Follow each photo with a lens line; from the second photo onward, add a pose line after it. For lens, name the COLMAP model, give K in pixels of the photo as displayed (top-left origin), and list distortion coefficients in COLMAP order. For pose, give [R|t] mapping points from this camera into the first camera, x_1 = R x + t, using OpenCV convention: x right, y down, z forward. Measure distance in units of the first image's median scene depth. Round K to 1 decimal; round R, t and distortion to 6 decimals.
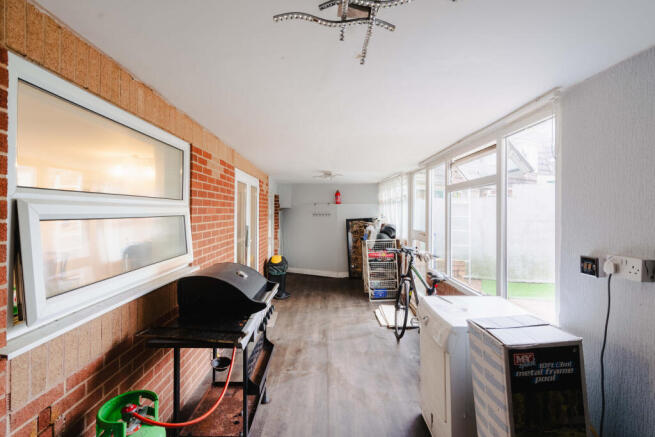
lens RADIAL K [[296.2, 0, 326.5], [0, 296.2, 215.3], [0, 0, 1]] dist [0.005711, 0.000110]
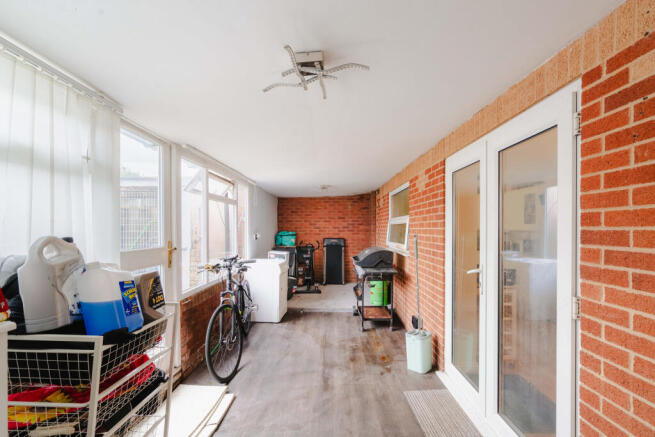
lens RADIAL K [[296.2, 0, 327.0], [0, 296.2, 222.1], [0, 0, 1]] dist [0.005711, 0.000110]
pose [[-0.999704, -0.005231, 0.023779, -0.027523], [-0.005384, 0.999965, -0.006380, 0.005446], [-0.023745, -0.006506, -0.999697, 1.903556]]
